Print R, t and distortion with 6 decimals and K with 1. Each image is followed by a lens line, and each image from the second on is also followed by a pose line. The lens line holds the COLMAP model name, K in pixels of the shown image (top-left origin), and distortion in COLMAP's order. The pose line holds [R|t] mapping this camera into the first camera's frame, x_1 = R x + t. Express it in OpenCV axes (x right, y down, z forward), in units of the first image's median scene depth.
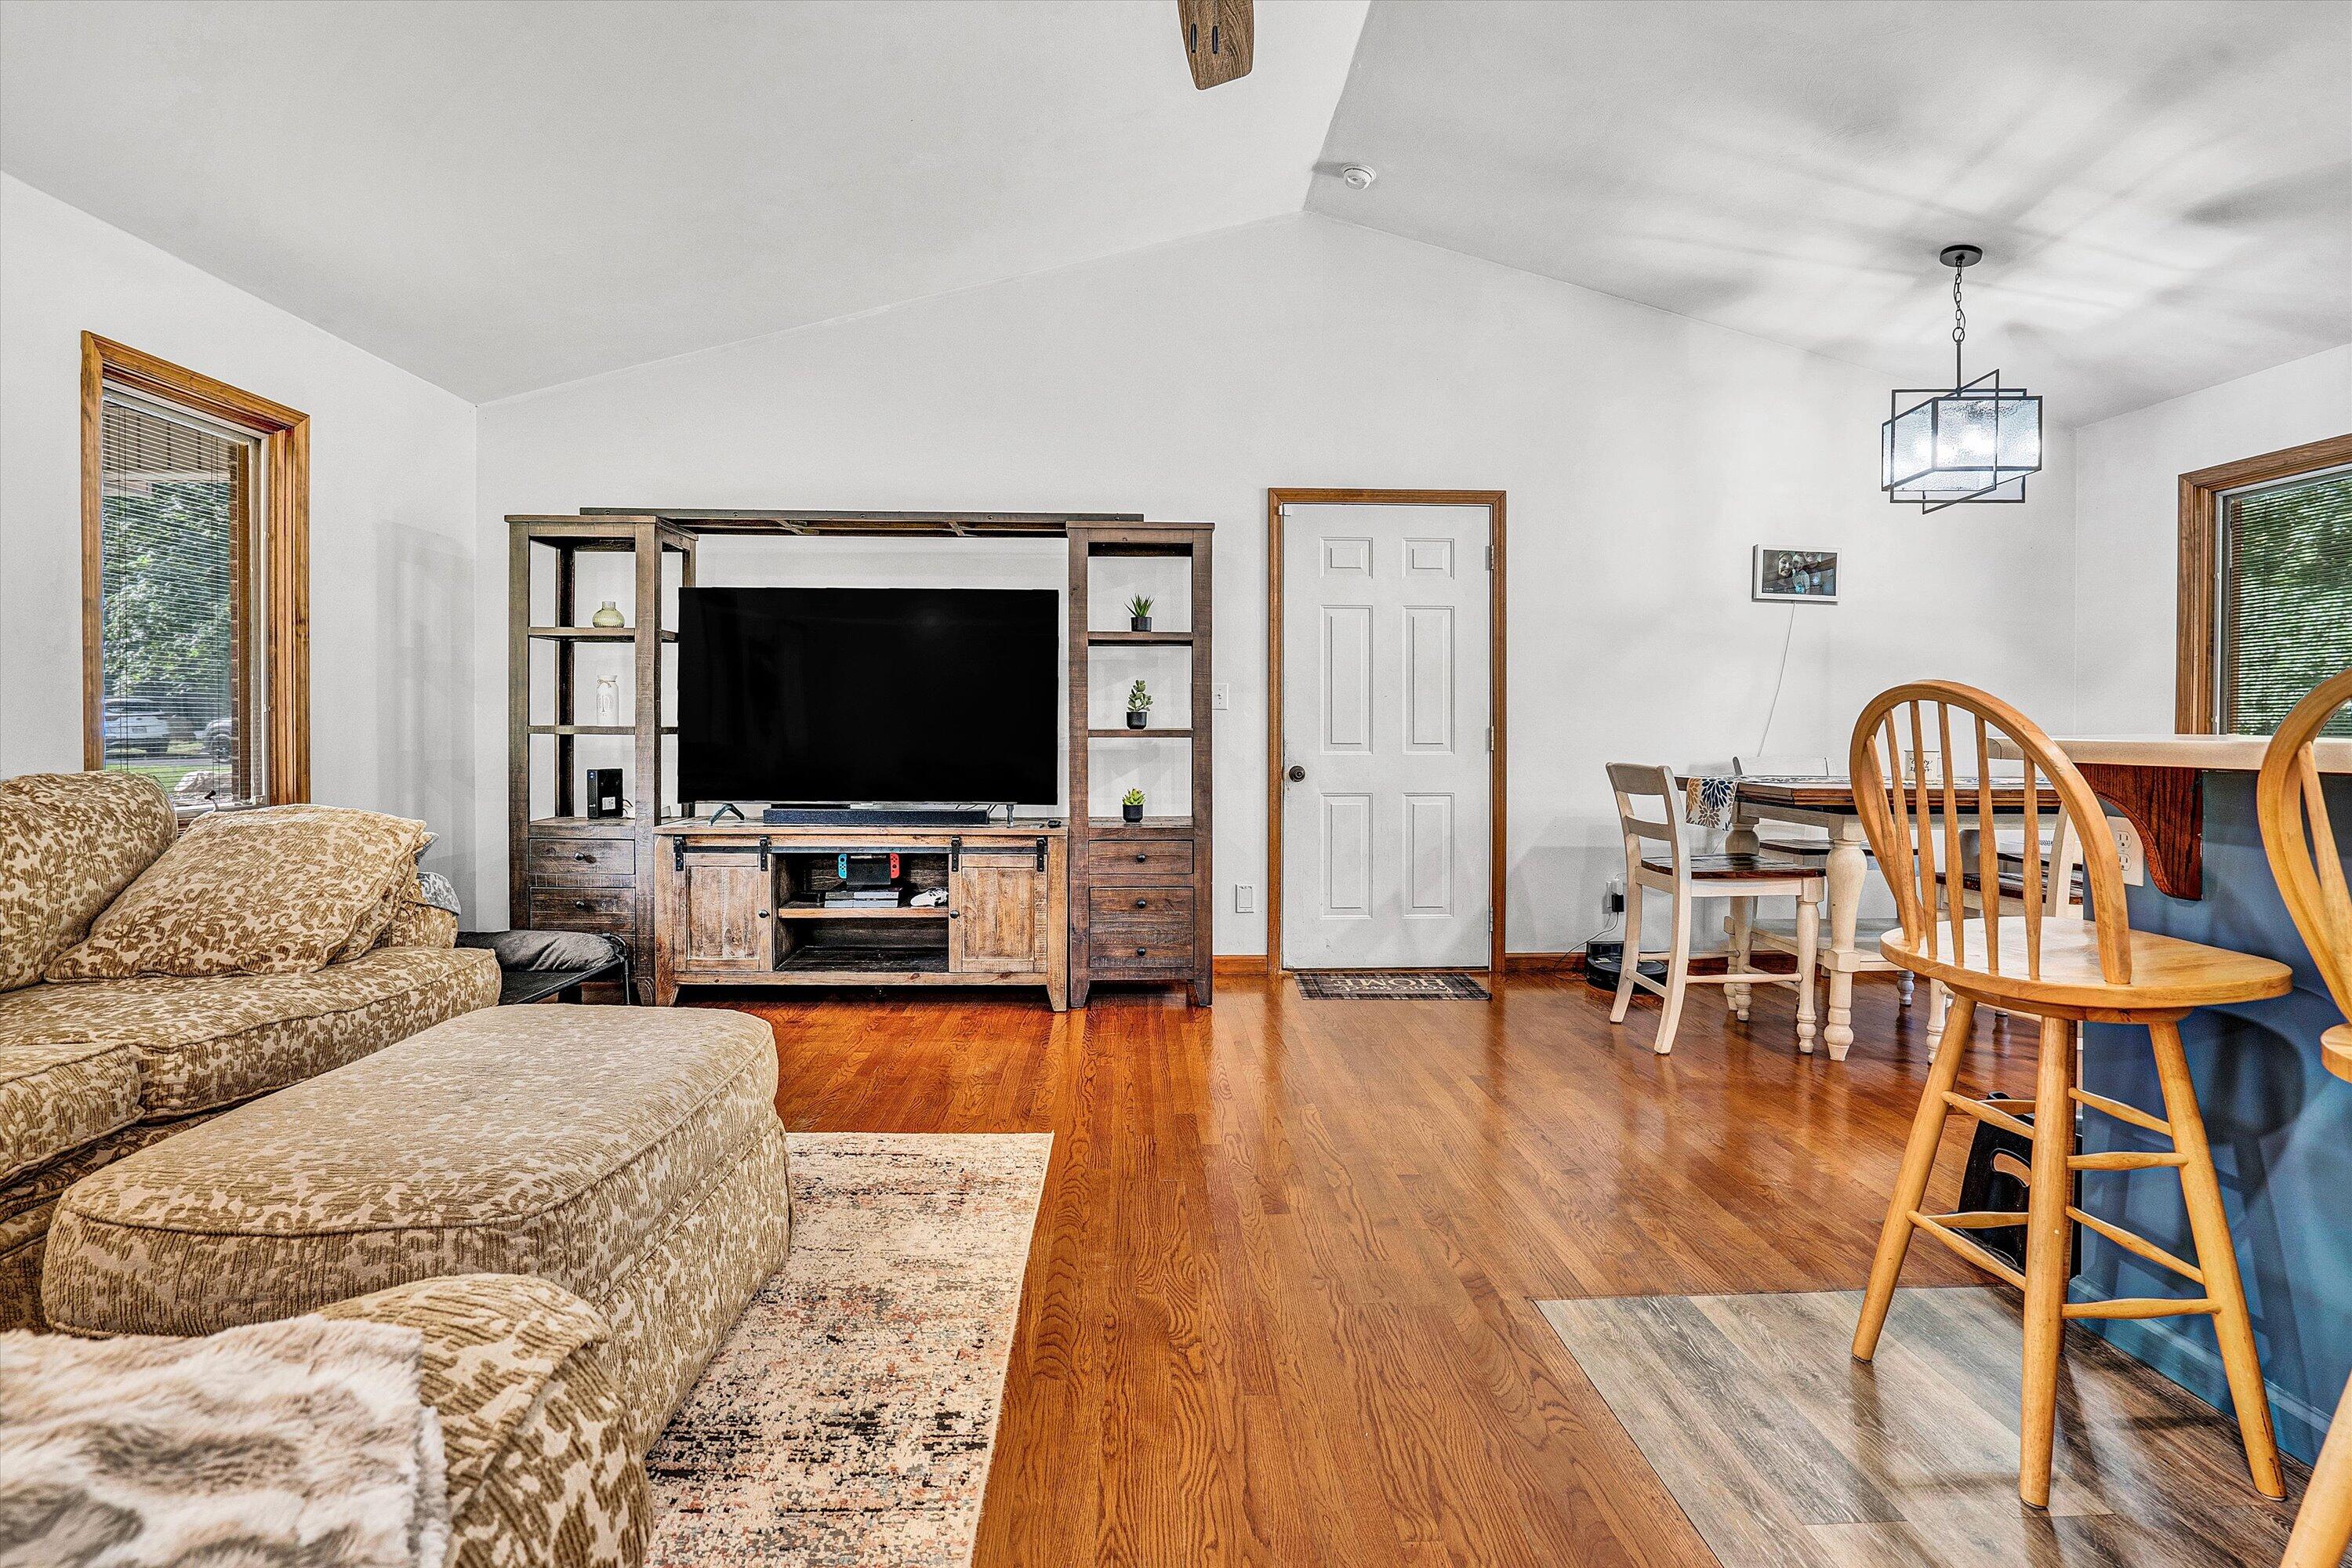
lens RADIAL K [[1141.1, 0, 1160.3], [0, 1141.1, 744.8], [0, 0, 1]] dist [-0.049992, 0.019246]
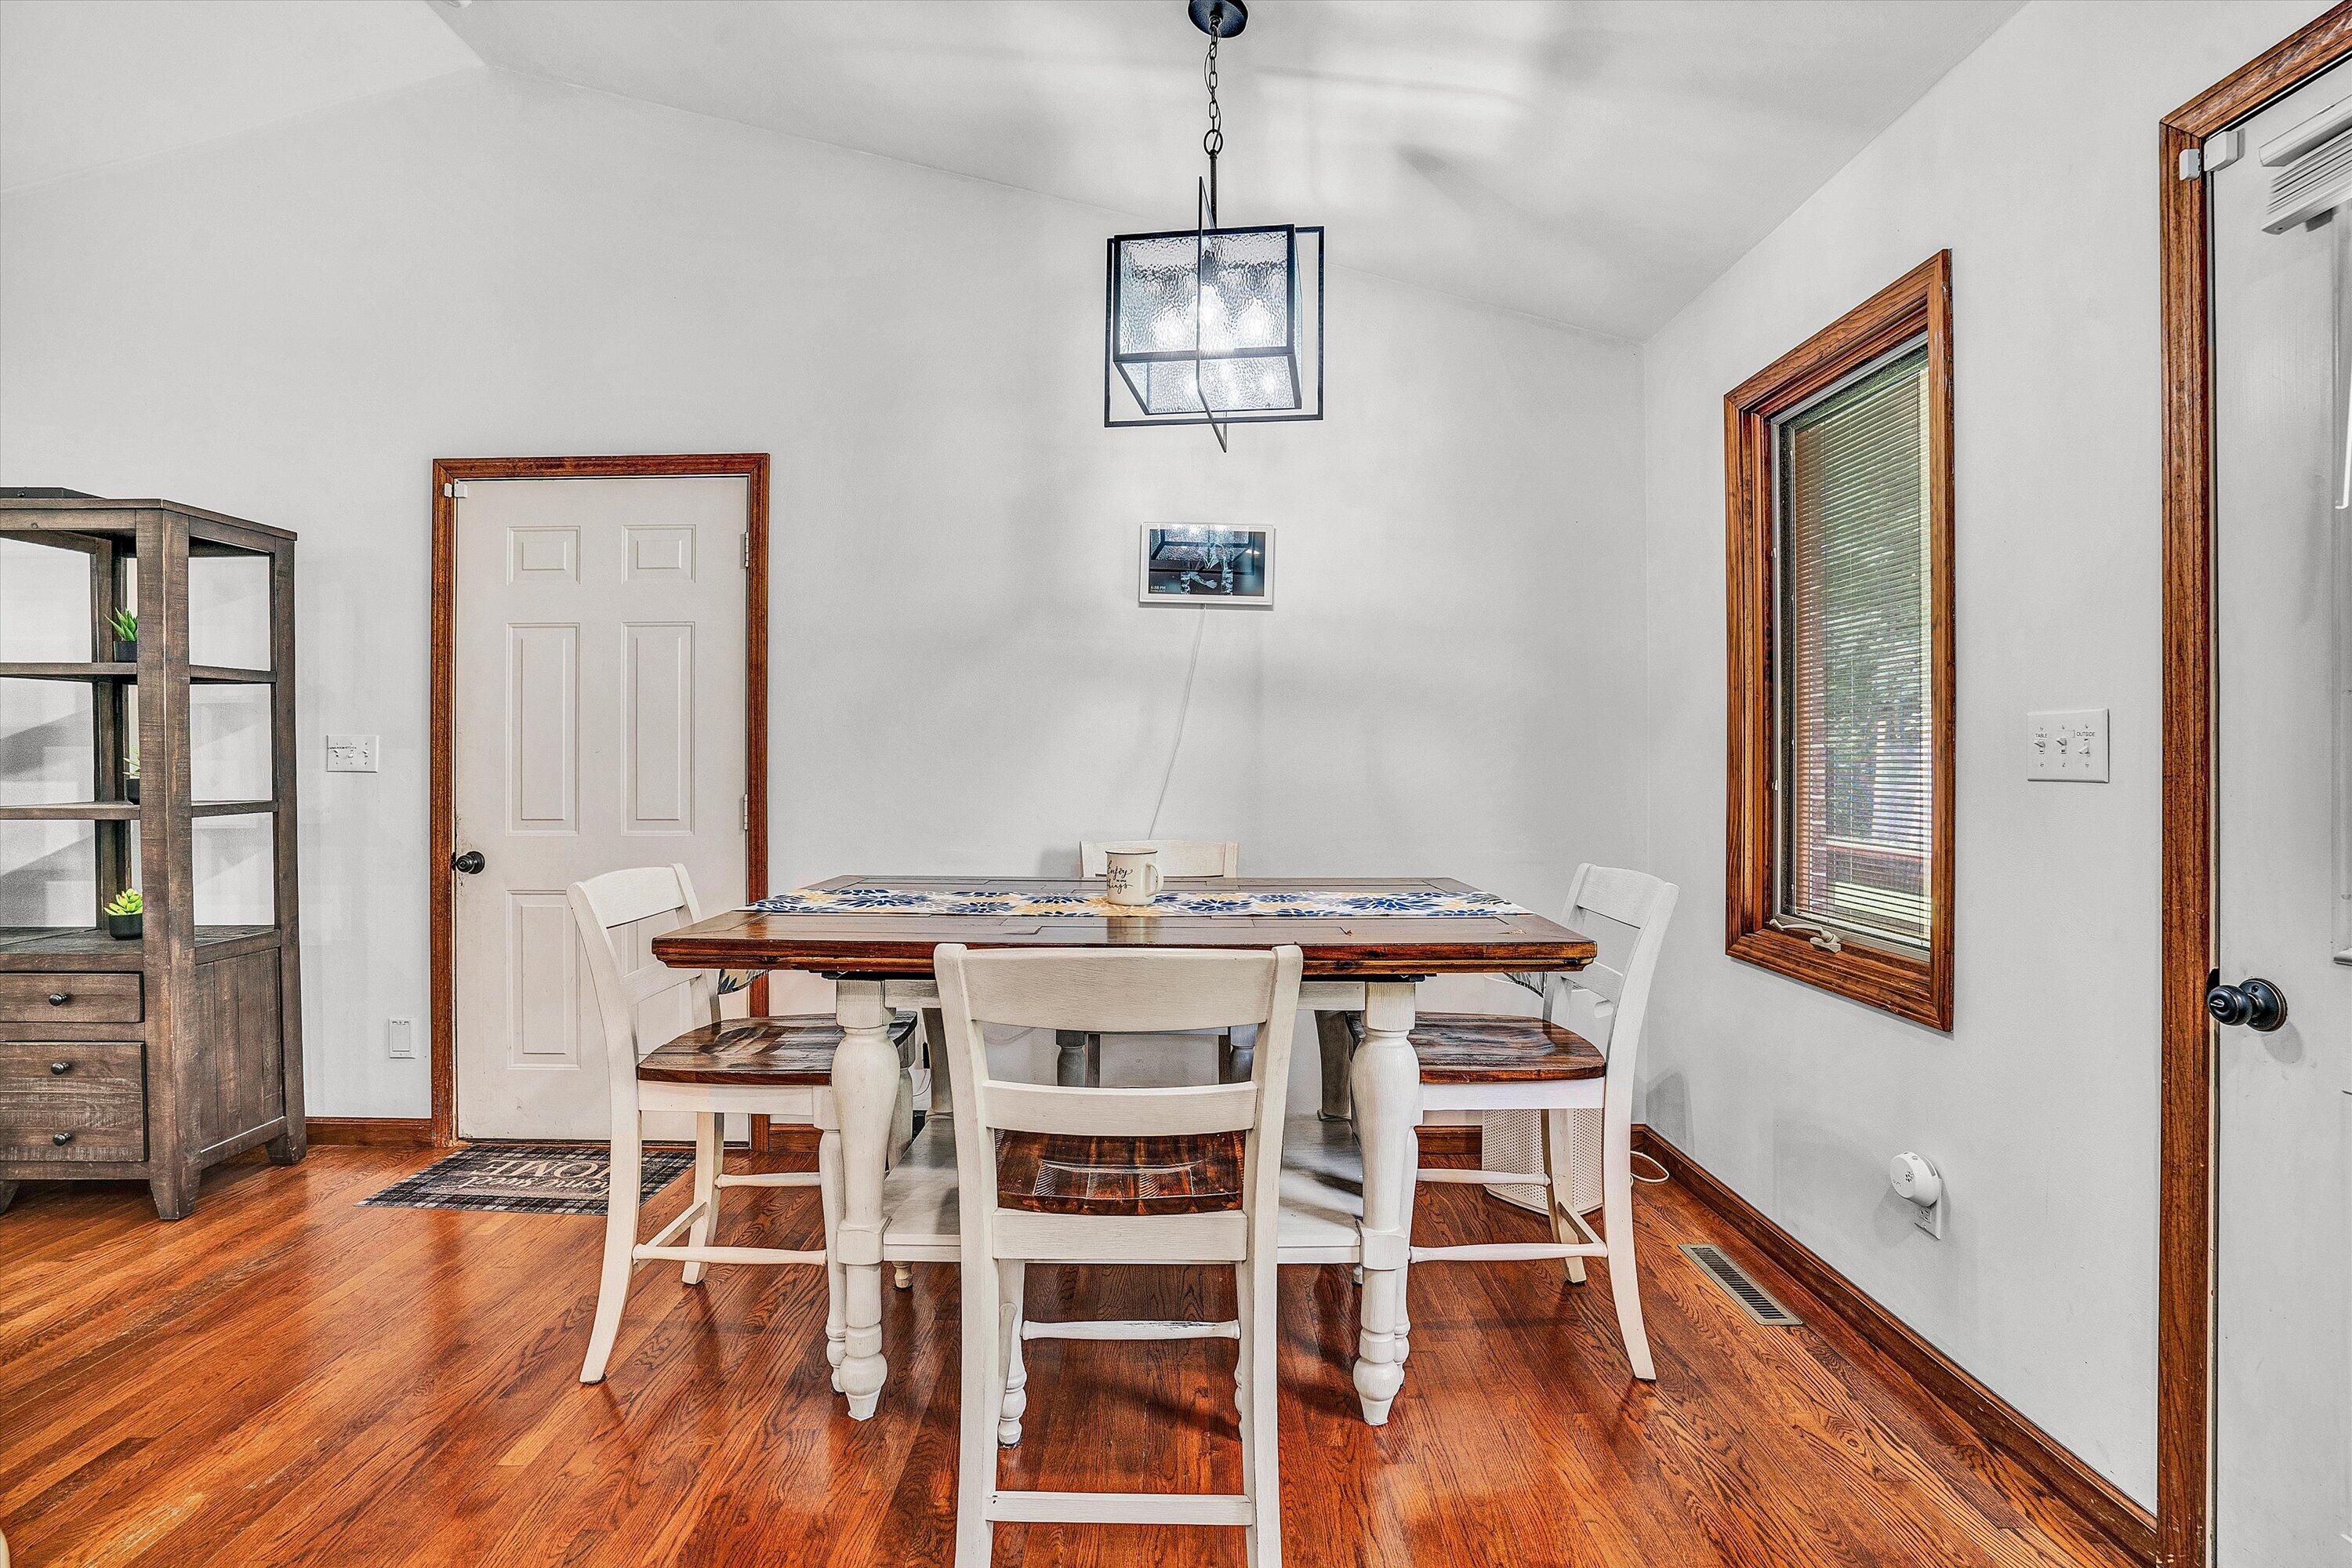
lens RADIAL K [[1108.8, 0, 1168.0], [0, 1108.8, 766.4], [0, 0, 1]] dist [-0.032096, 0.005677]
pose [[0.999406, -0.003658, -0.034254, 0.689320], [0.003271, 0.999930, -0.011345, -0.029602], [0.034293, 0.011226, 0.999349, 0.407767]]
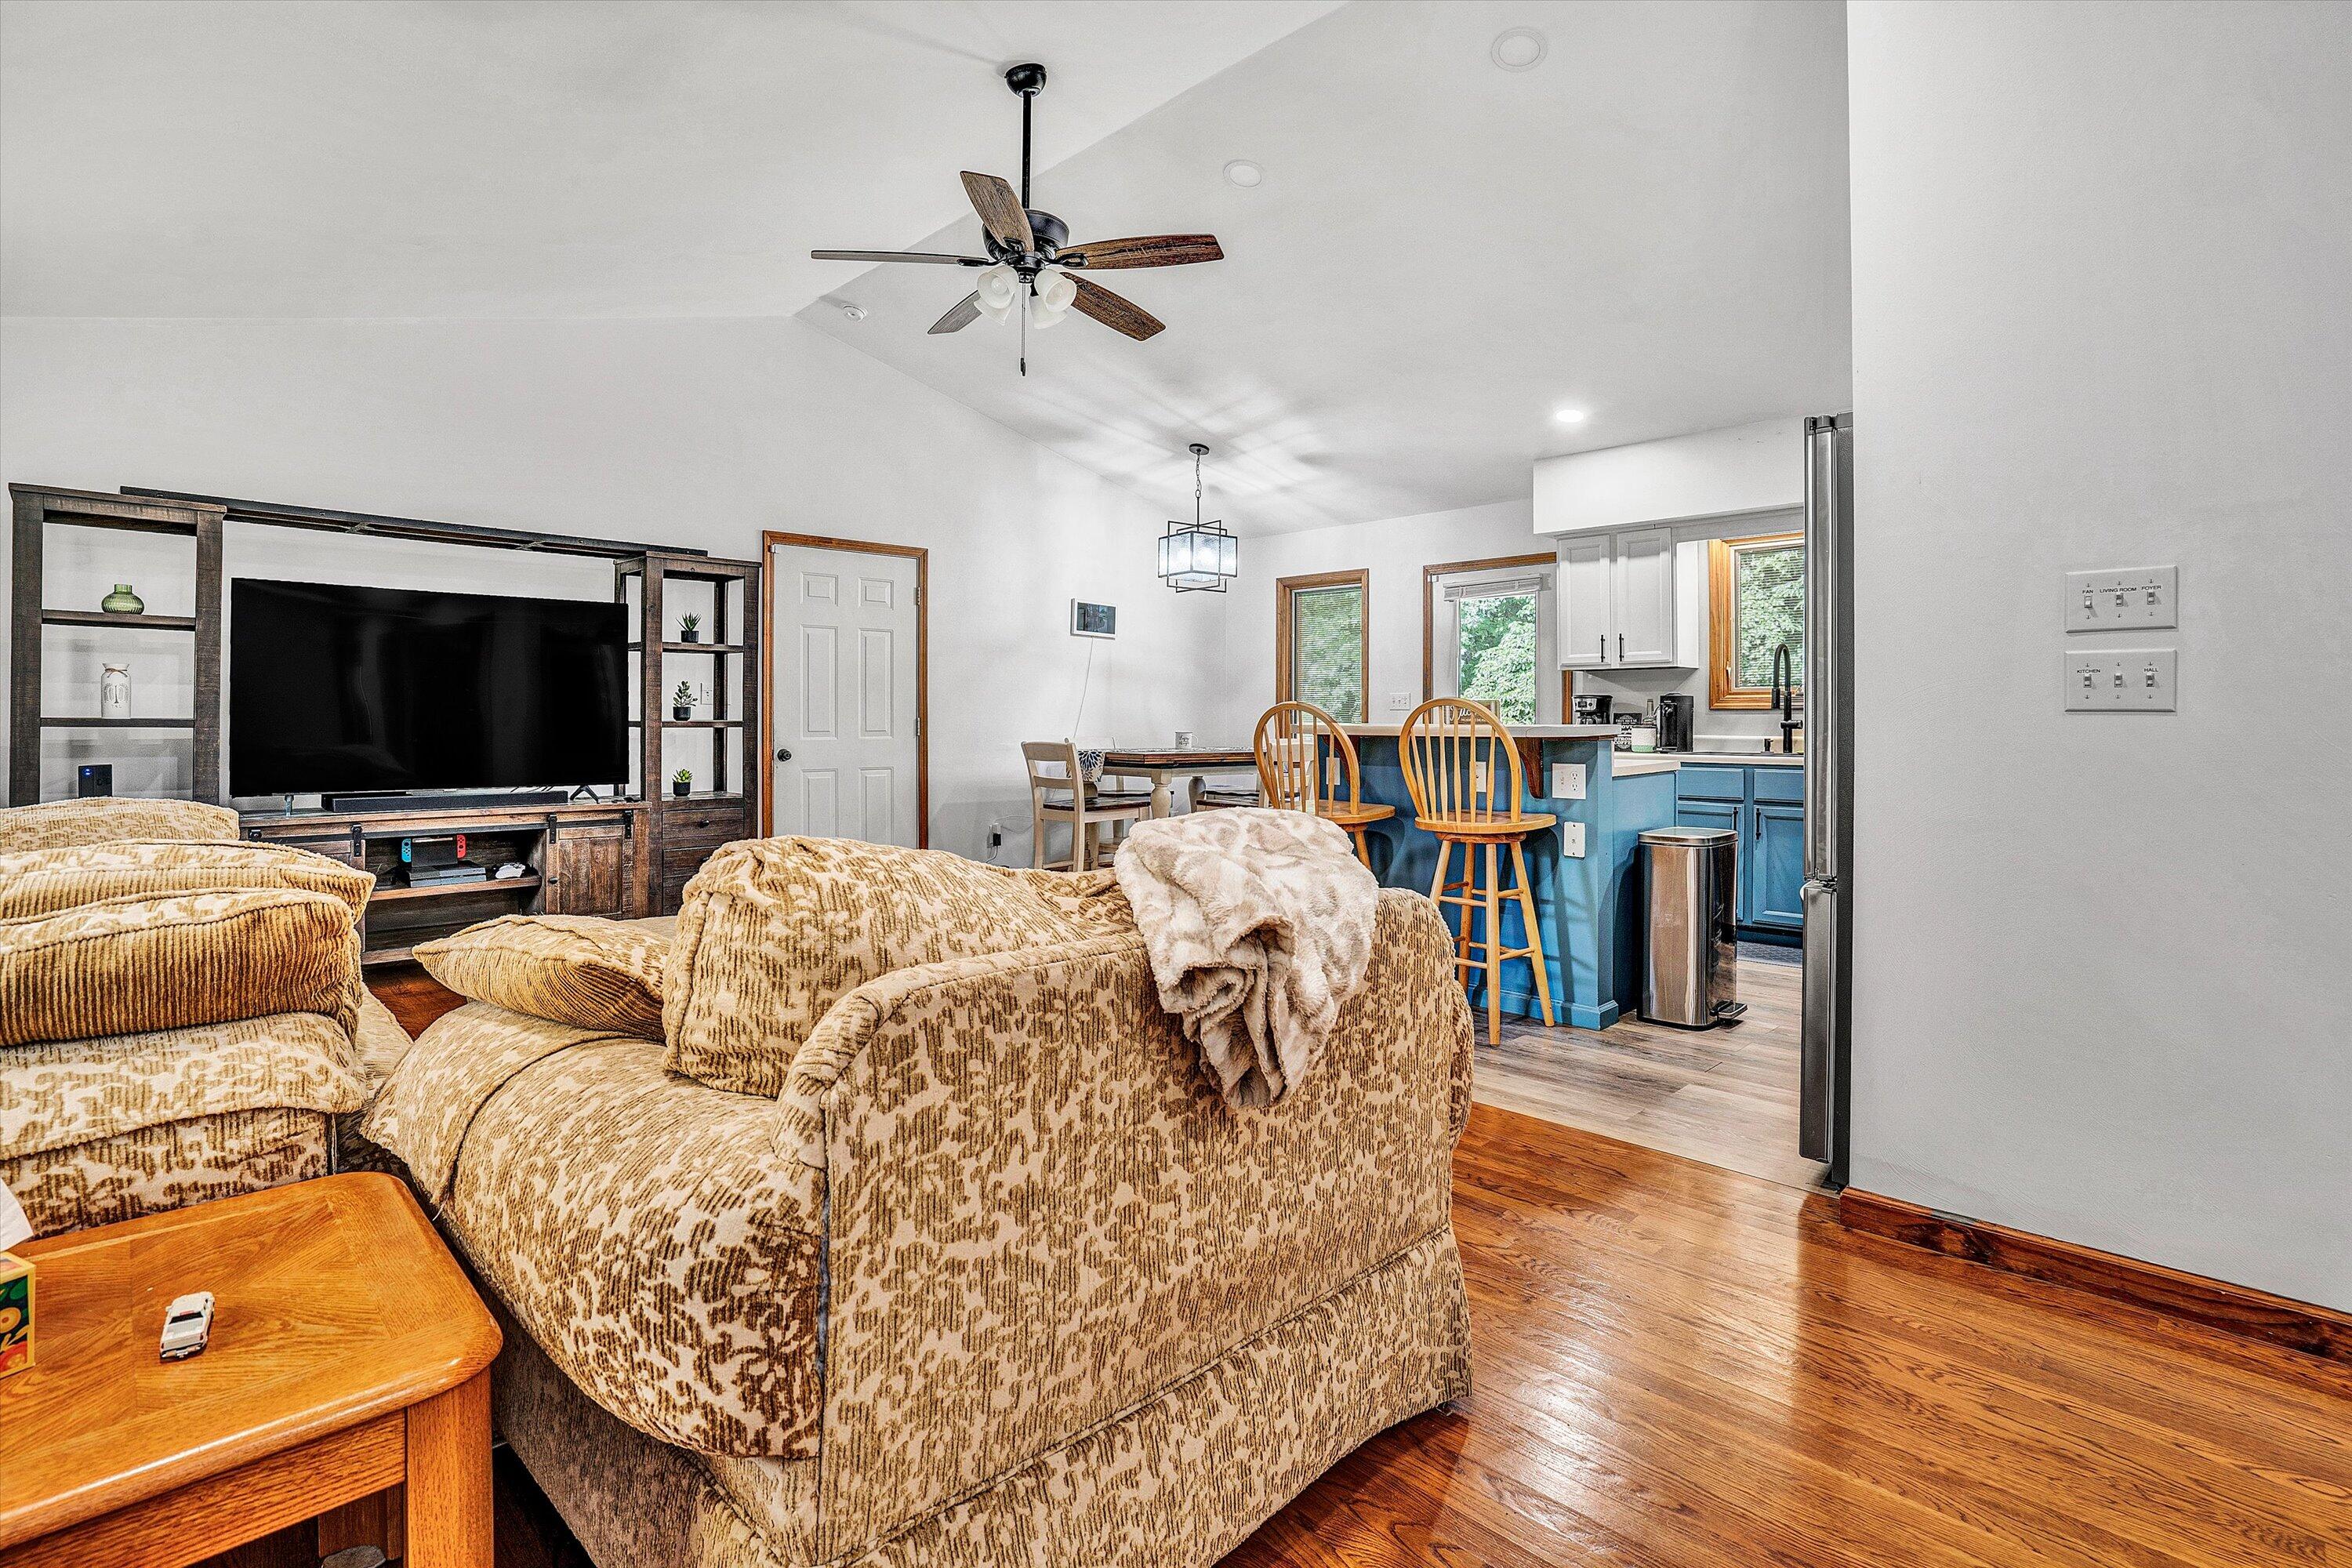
lens RADIAL K [[1141.1, 0, 1178.9], [0, 1141.1, 713.9], [0, 0, 1]] dist [-0.049992, 0.019246]
pose [[0.737888, 0.002509, 0.674919, -0.494407], [0.008470, 0.999880, -0.012978, -0.000563], [-0.674870, 0.015293, 0.737778, -0.284796]]
